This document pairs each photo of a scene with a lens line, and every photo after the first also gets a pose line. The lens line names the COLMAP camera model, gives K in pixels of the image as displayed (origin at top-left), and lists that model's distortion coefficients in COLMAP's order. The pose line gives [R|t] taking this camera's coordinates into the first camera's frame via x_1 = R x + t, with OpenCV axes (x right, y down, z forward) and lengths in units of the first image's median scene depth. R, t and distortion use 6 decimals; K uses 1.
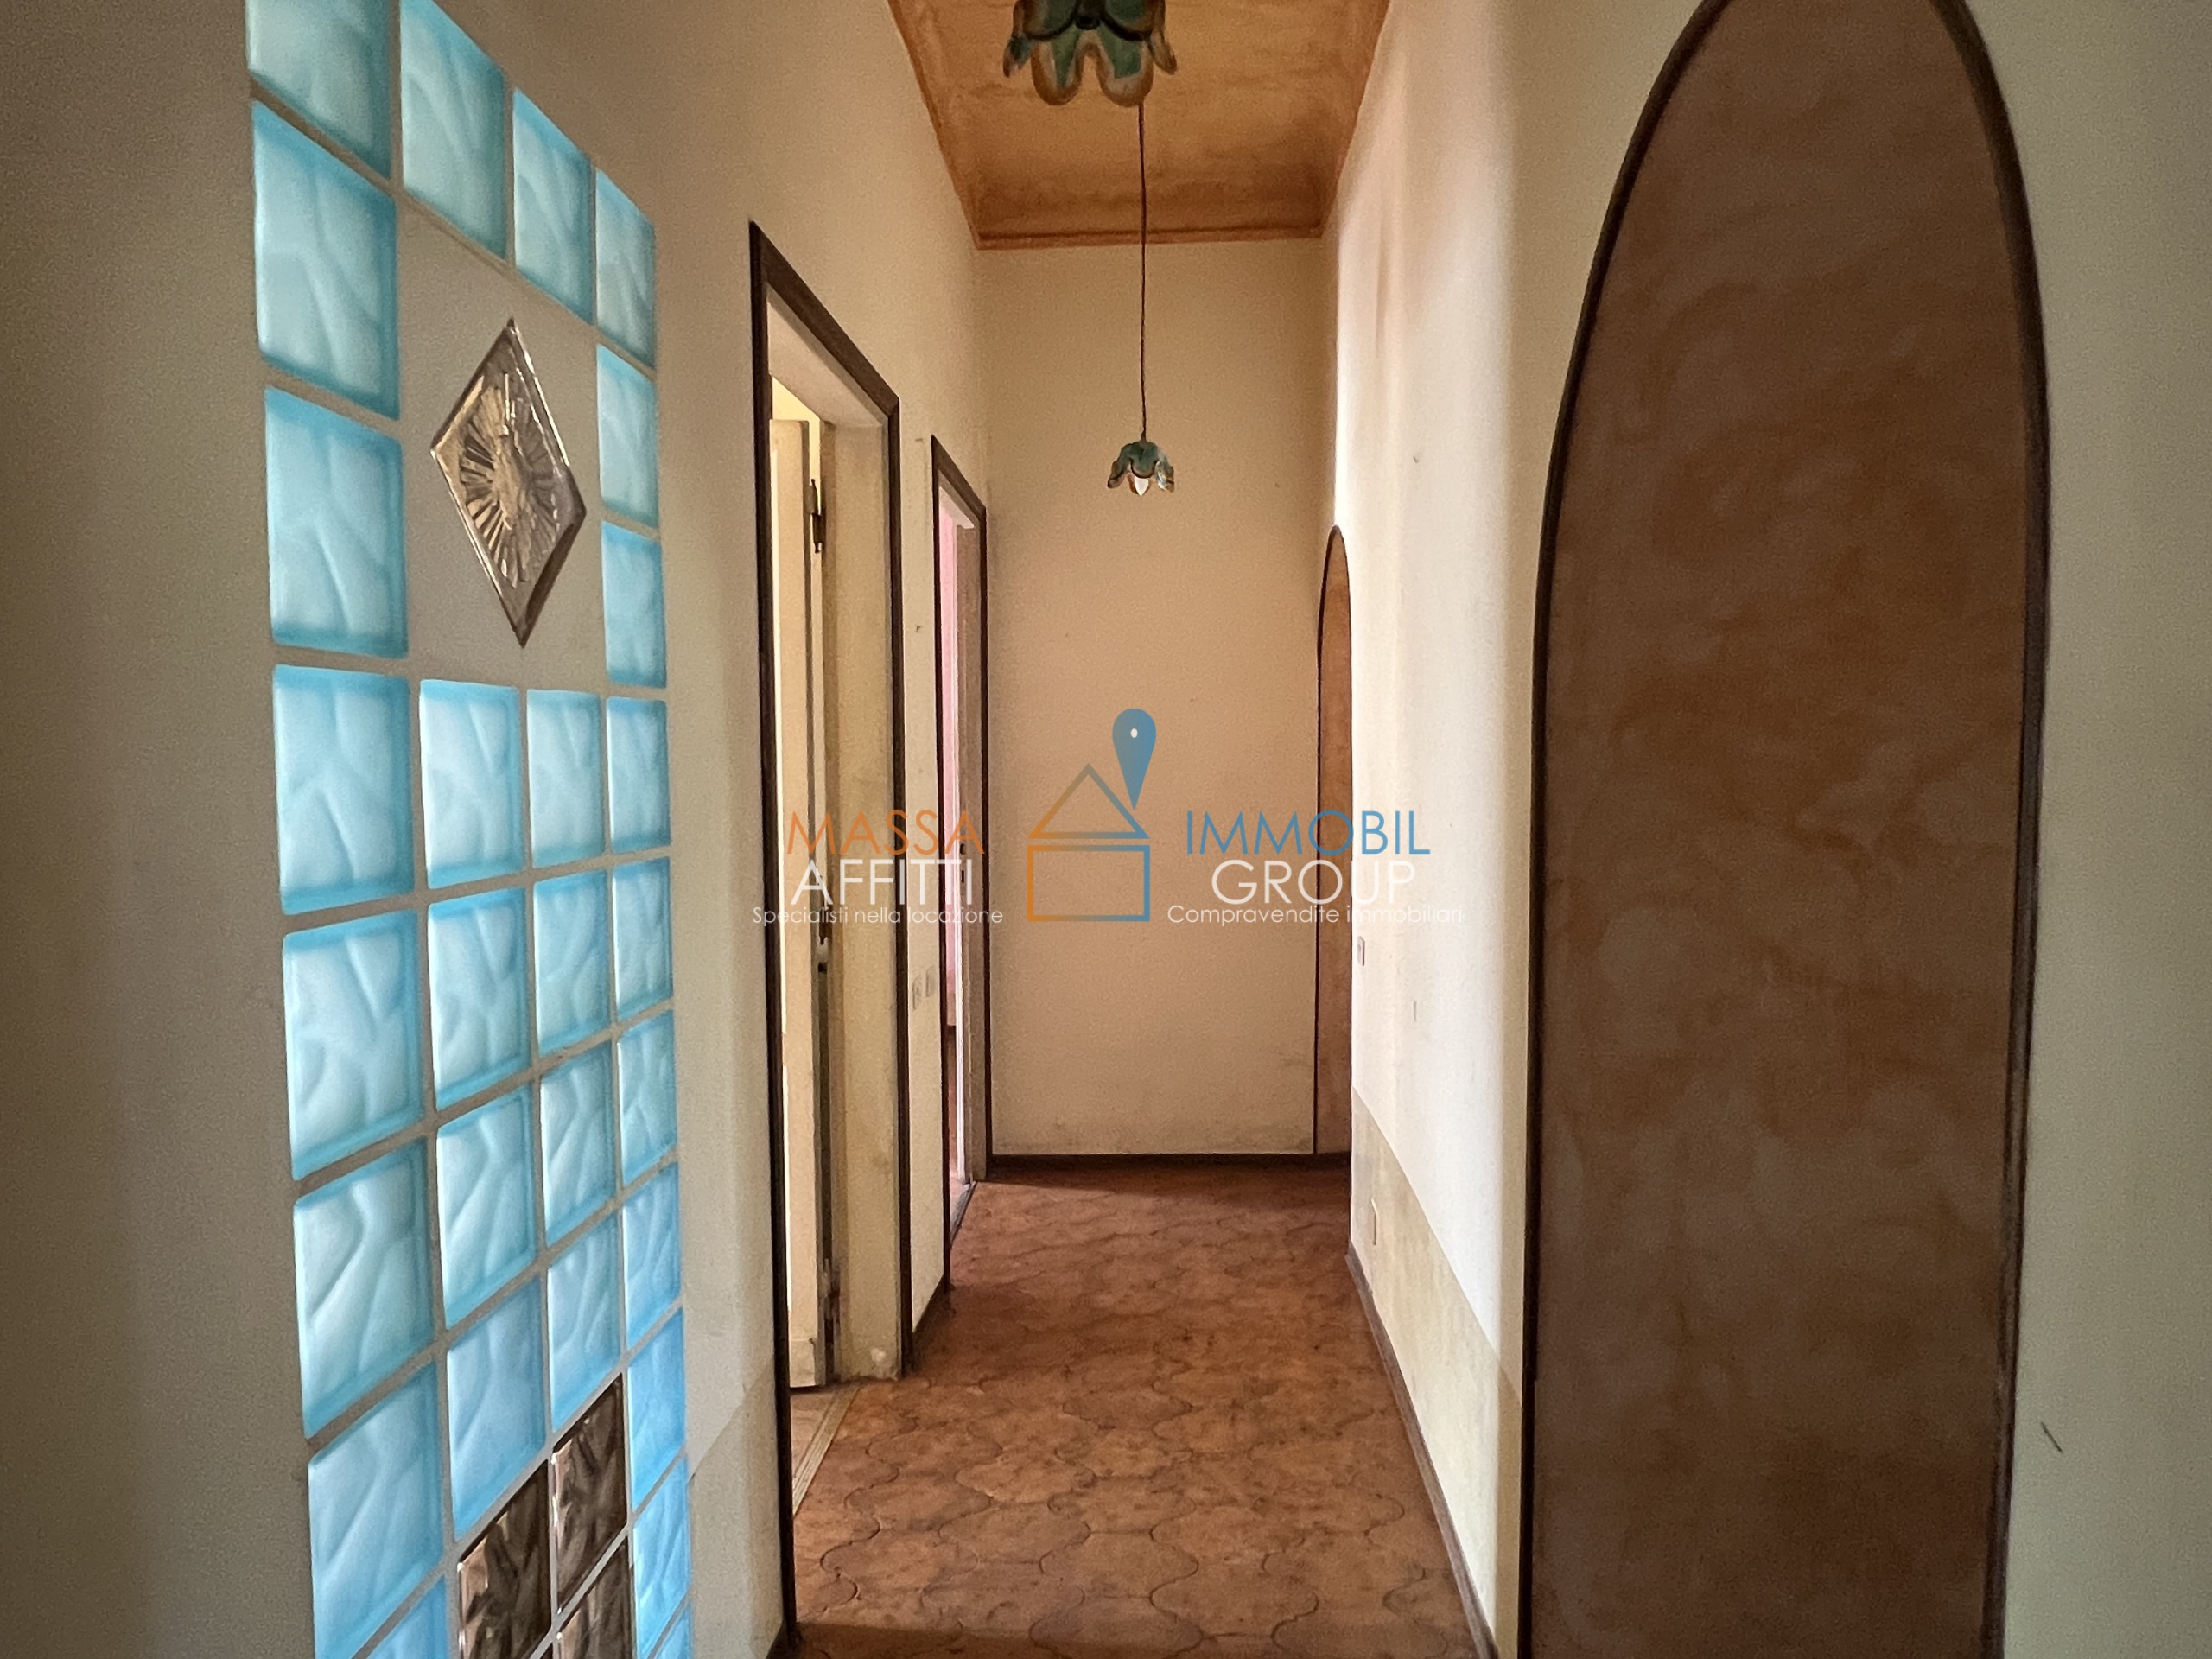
lens RADIAL K [[1394.8, 0, 1089.0], [0, 1394.8, 838.3], [0, 0, 1]] dist [0.005025, 0.001202]
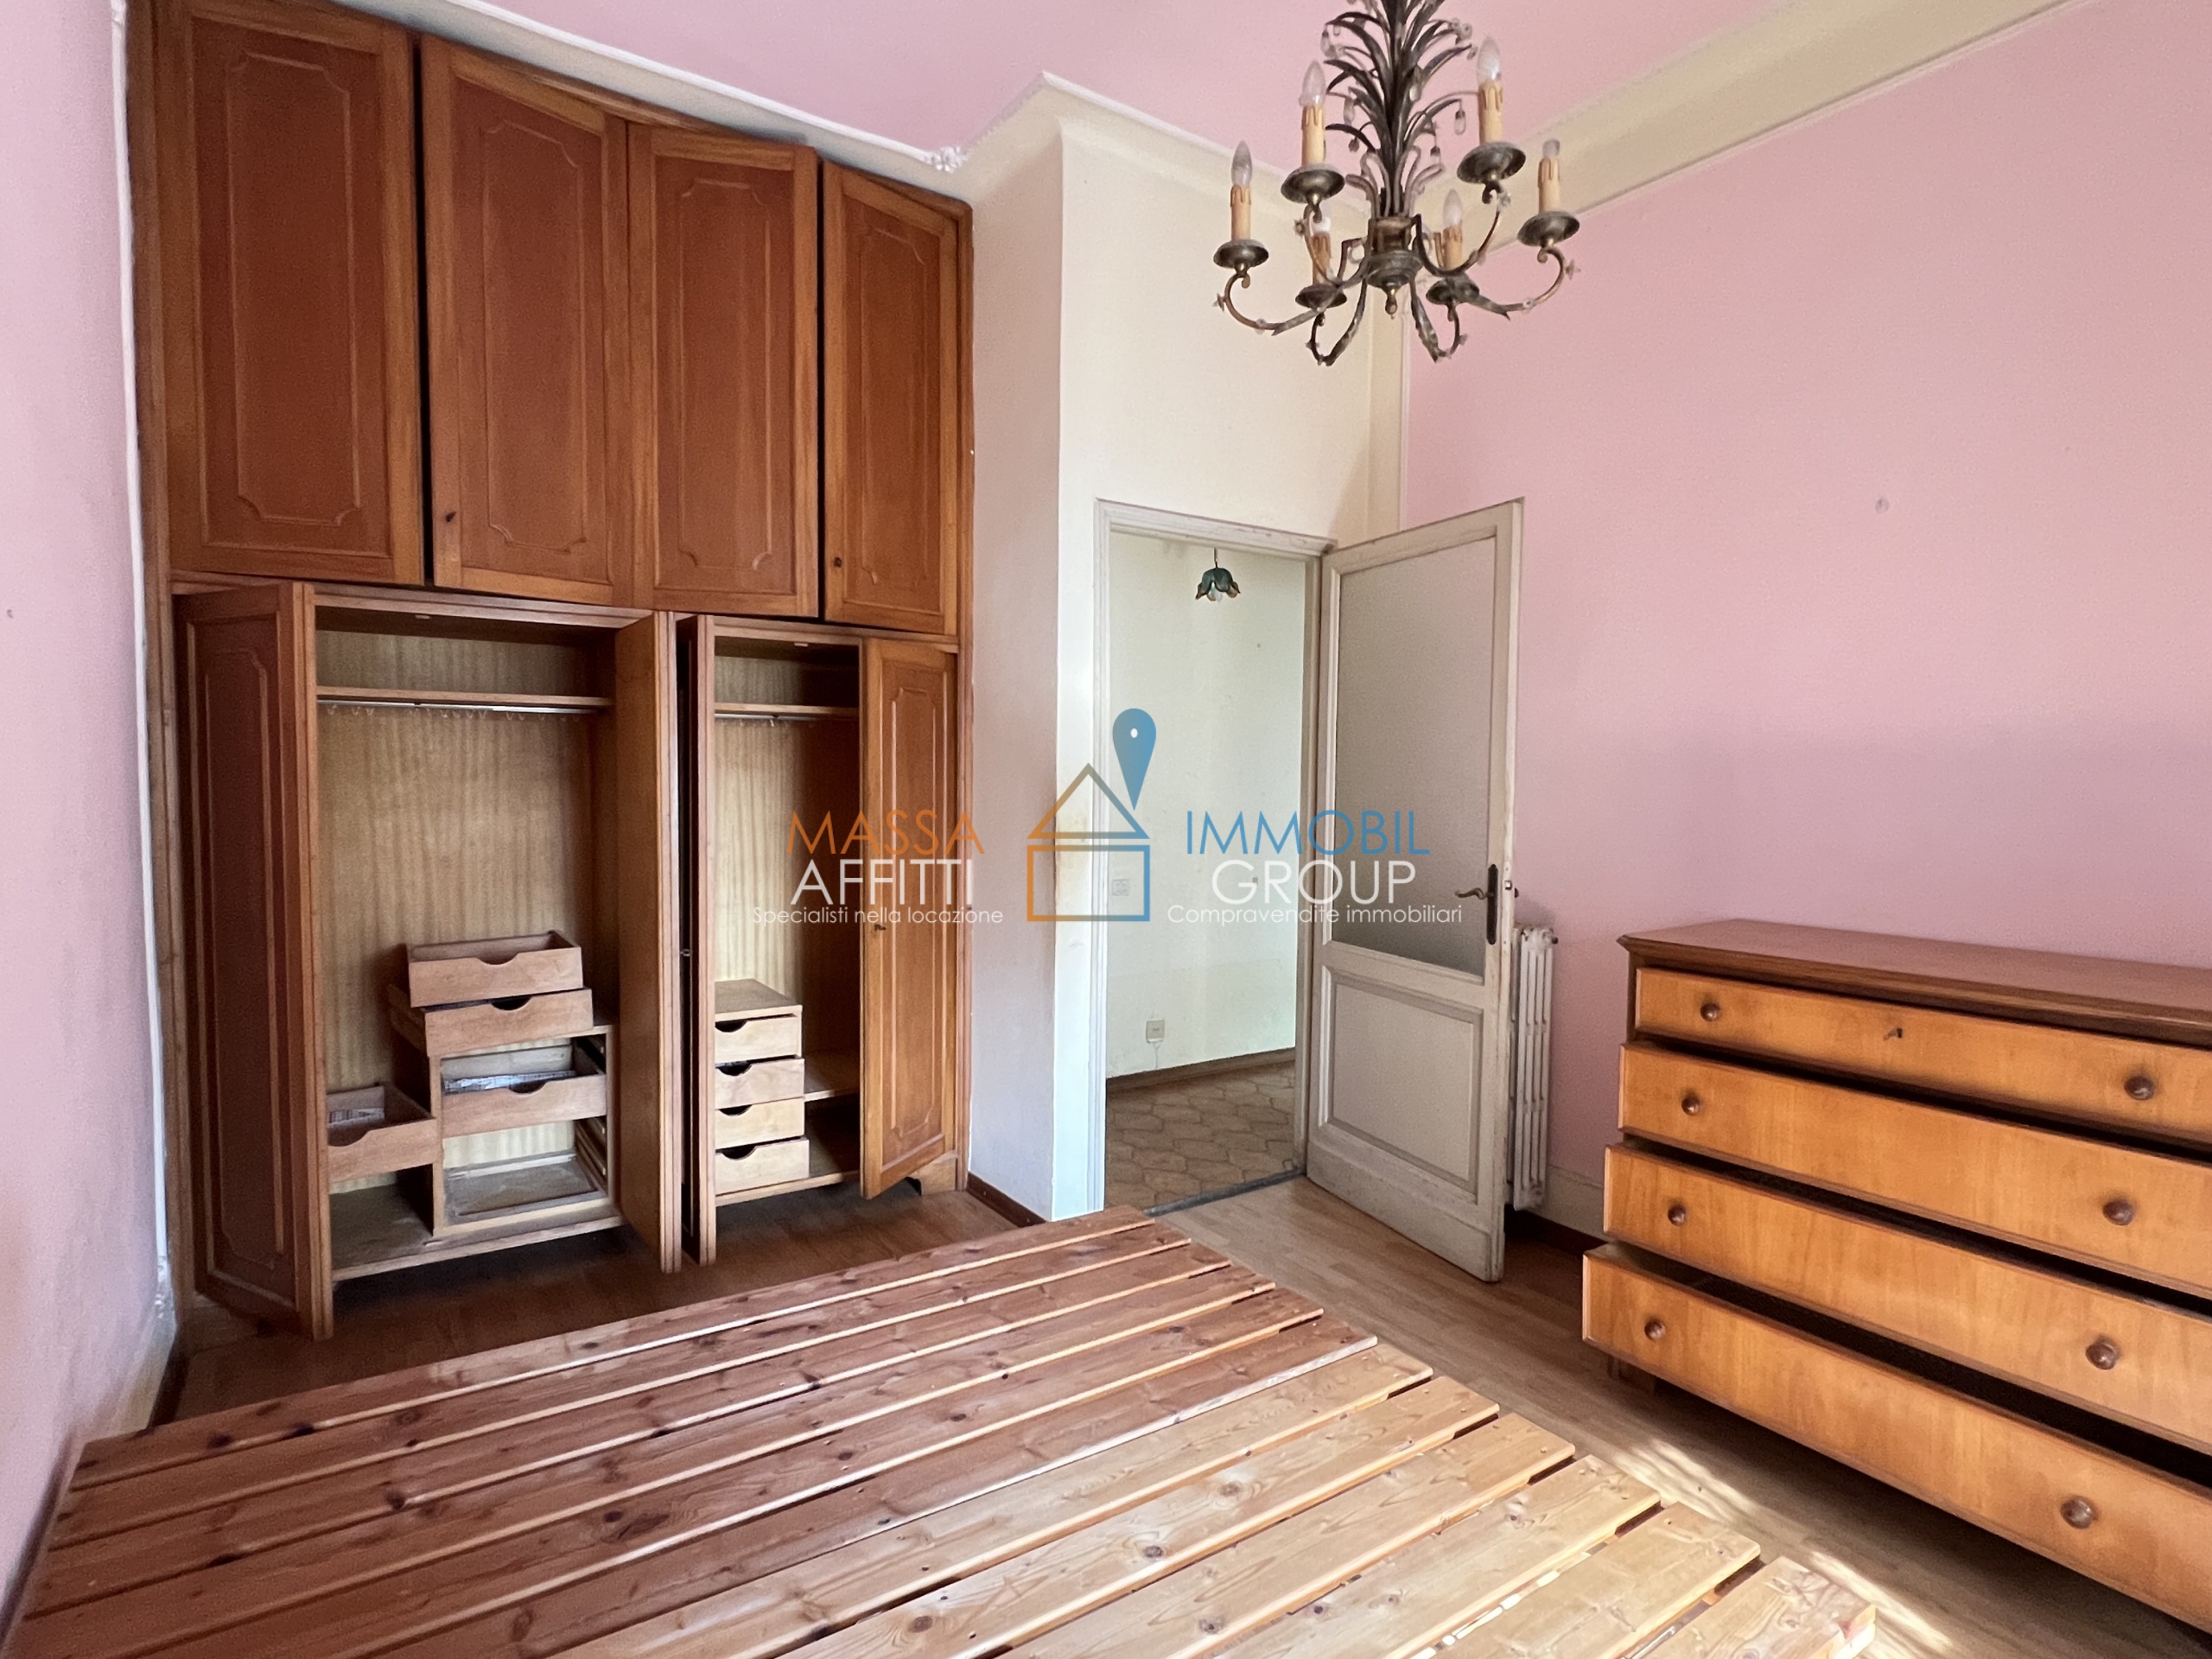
lens RADIAL K [[1127.1, 0, 1097.0], [0, 1127.1, 830.9], [0, 0, 1]] dist [-0.003910, 0.001620]
pose [[-0.601506, -0.039958, 0.797868, -0.778667], [0.043422, 0.995637, 0.082598, -0.087923], [-0.797687, 0.084328, -0.597146, 1.653071]]
